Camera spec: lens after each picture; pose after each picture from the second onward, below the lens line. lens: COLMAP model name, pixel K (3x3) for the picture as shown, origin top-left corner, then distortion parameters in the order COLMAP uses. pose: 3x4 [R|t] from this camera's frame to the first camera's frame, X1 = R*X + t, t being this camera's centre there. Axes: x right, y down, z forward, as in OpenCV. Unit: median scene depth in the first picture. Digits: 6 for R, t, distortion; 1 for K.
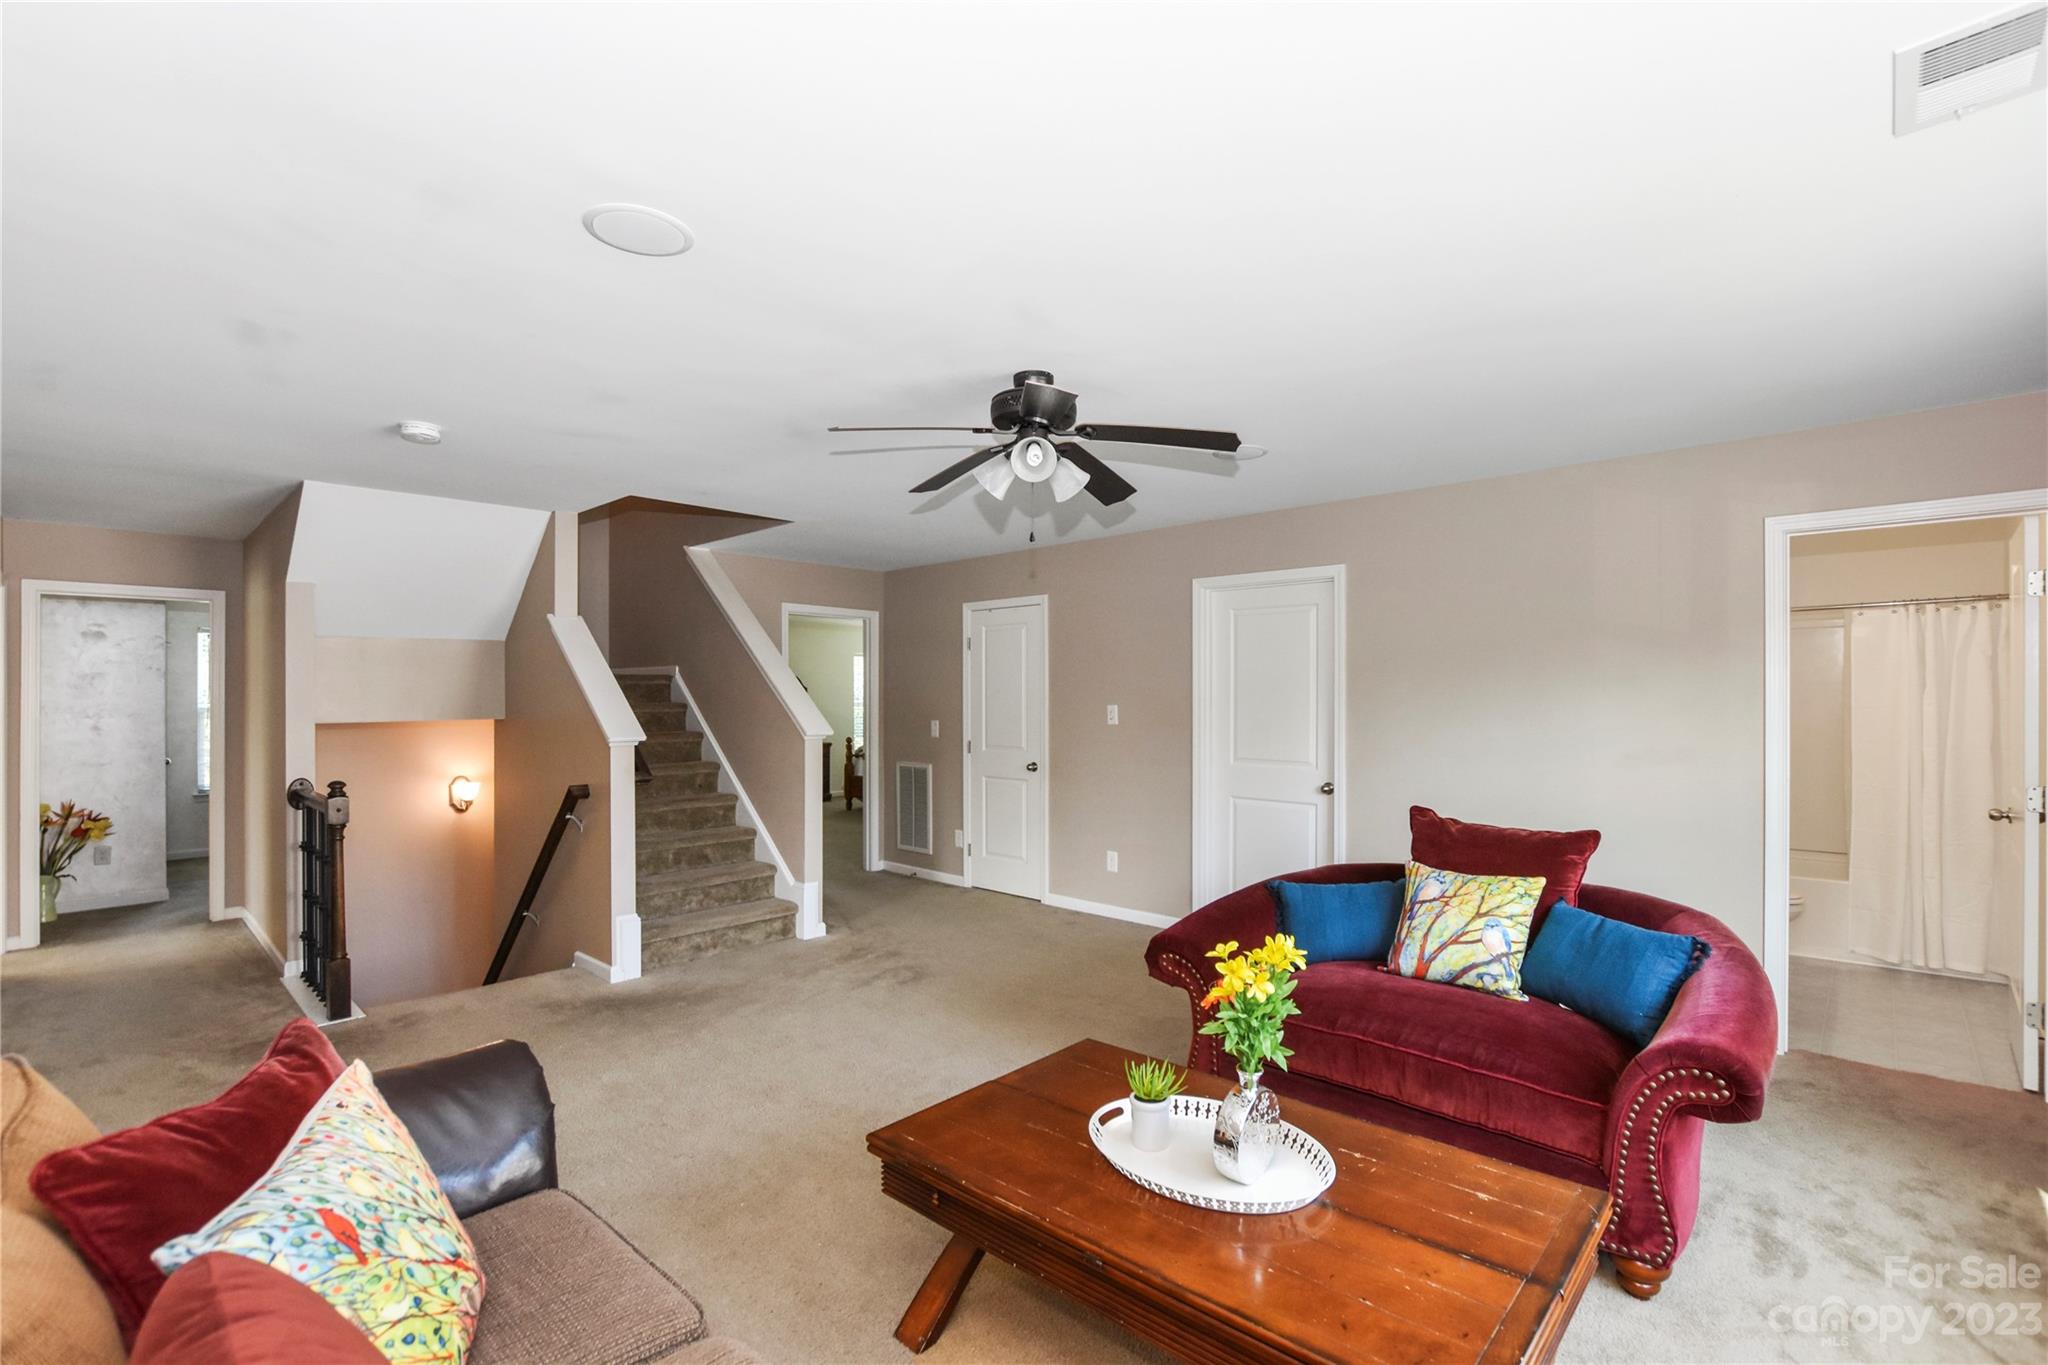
lens RADIAL K [[918.7, 0, 1044.1], [0, 918.7, 693.2], [0, 0, 1]] dist [-0.015543, 0.000678]
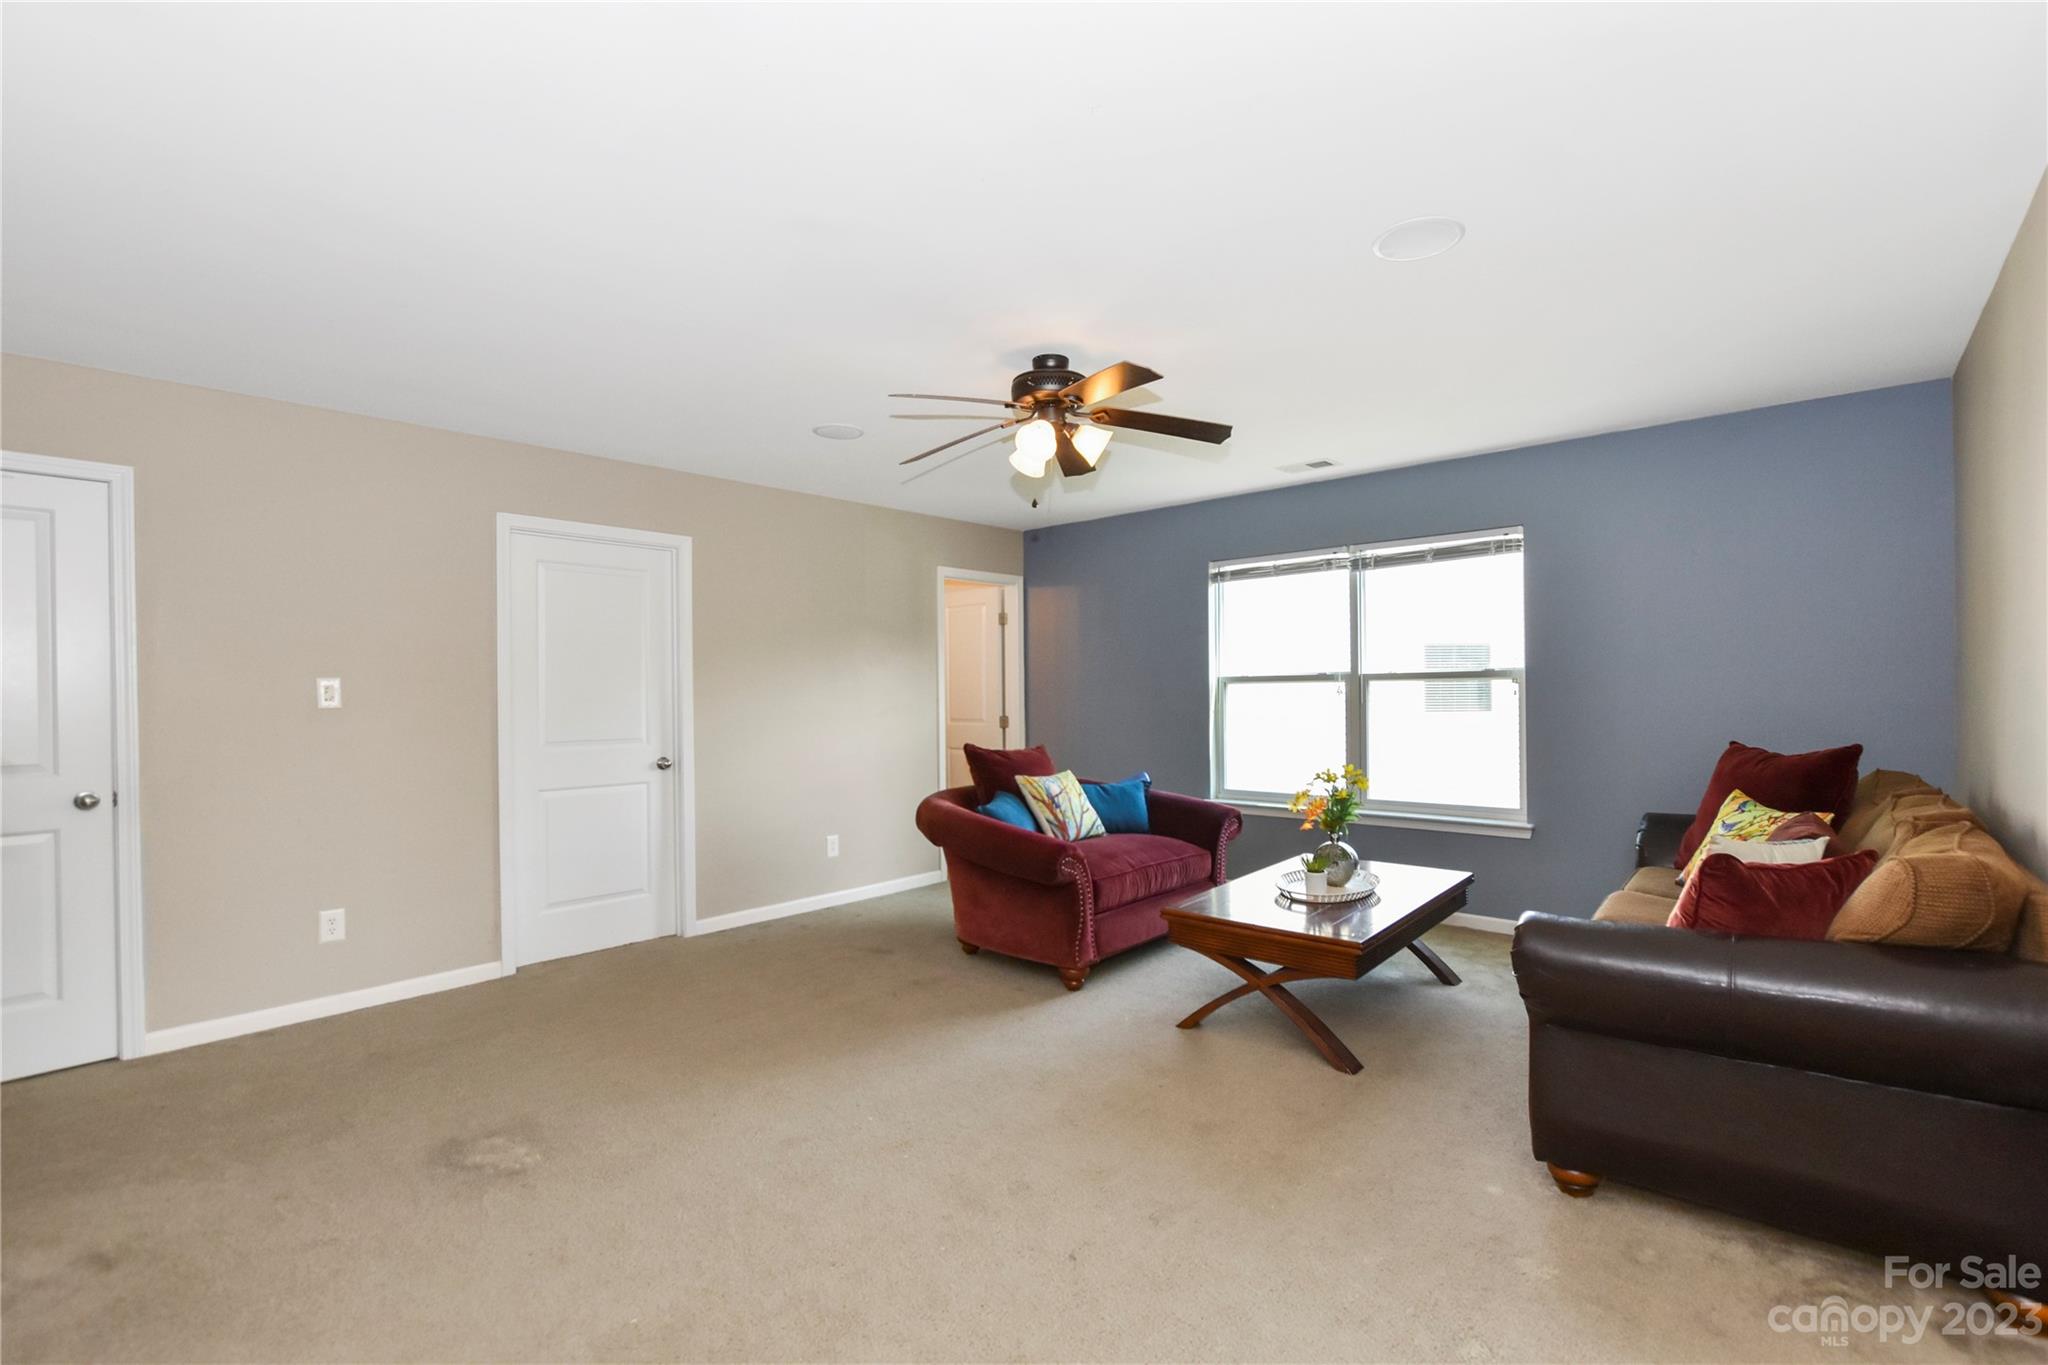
lens RADIAL K [[918.7, 0, 1044.1], [0, 918.7, 693.2], [0, 0, 1]] dist [-0.015543, 0.000678]
pose [[-0.031804, -0.001026, 0.999494, -0.727601], [0.006952, 0.999975, 0.001248, 0.034273], [-0.999470, 0.006988, -0.031796, 0.687418]]
